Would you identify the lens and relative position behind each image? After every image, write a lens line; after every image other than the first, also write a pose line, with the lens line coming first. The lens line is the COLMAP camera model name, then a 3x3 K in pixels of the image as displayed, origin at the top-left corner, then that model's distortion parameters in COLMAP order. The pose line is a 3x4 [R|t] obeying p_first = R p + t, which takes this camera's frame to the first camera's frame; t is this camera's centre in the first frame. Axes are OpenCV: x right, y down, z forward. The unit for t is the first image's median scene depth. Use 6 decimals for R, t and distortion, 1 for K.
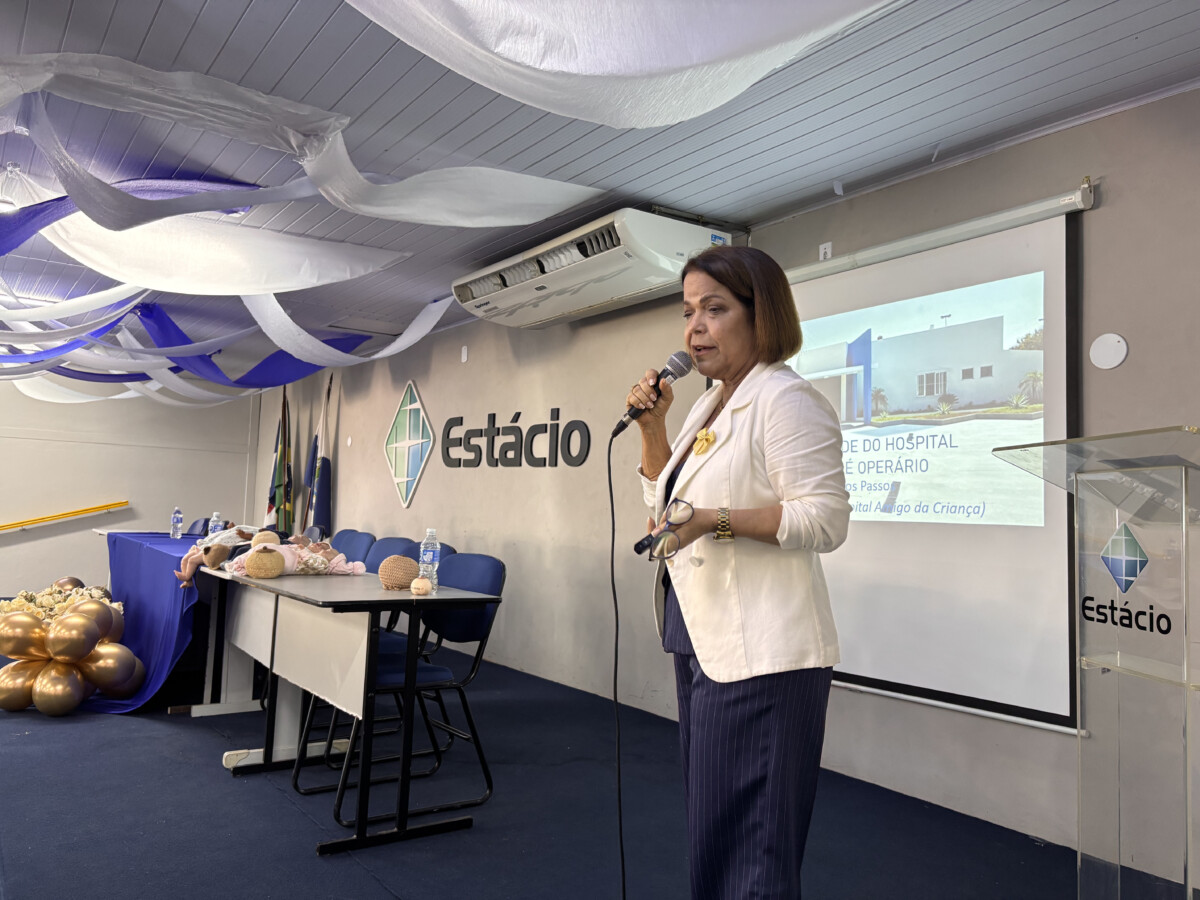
lens RADIAL K [[942.4, 0, 599.7], [0, 942.4, 452.9], [0, 0, 1]] dist [0.041450, -0.008376]
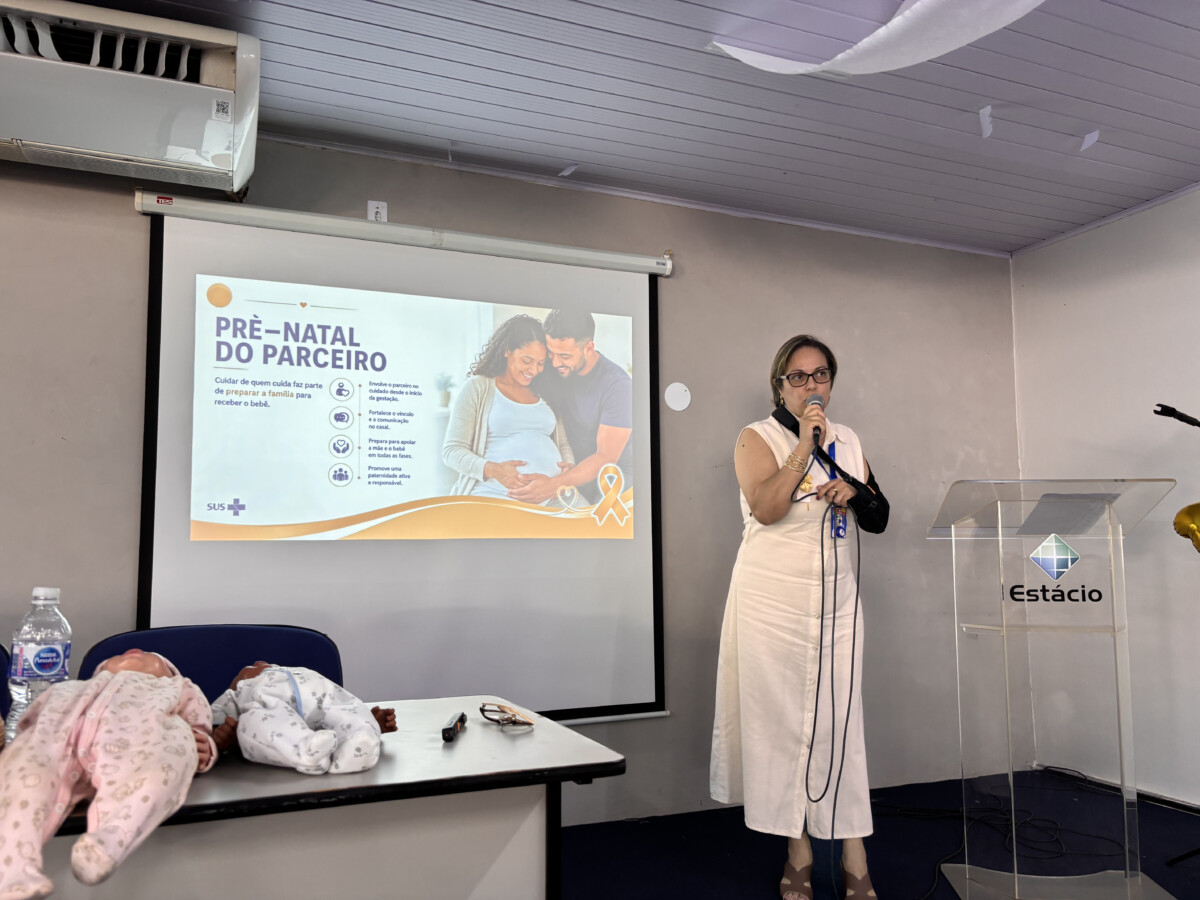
lens RADIAL K [[942.4, 0, 589.5], [0, 942.4, 449.4], [0, 0, 1]] dist [0.041450, -0.008376]
pose [[0.191945, 0.065308, 0.979230, -1.079871], [-0.053636, 0.996990, -0.055979, 0.058754], [-0.979939, -0.041777, 0.194870, 1.376533]]
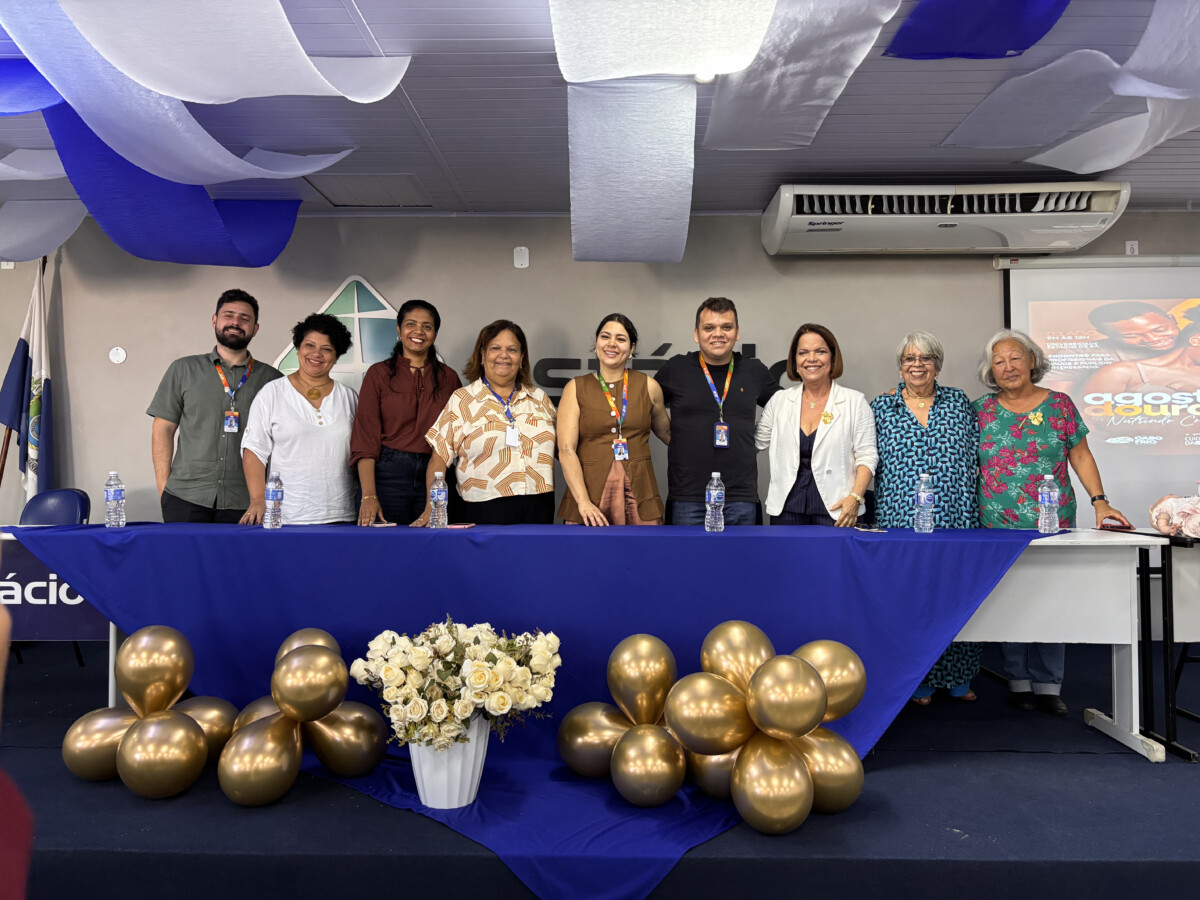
lens RADIAL K [[942.4, 0, 595.8], [0, 942.4, 447.4], [0, 0, 1]] dist [0.041450, -0.008376]
pose [[0.568256, -0.011459, 0.822772, -2.599616], [-0.031581, 0.998863, 0.035724, 0.067081], [-0.822246, -0.046284, 0.567247, 1.795123]]
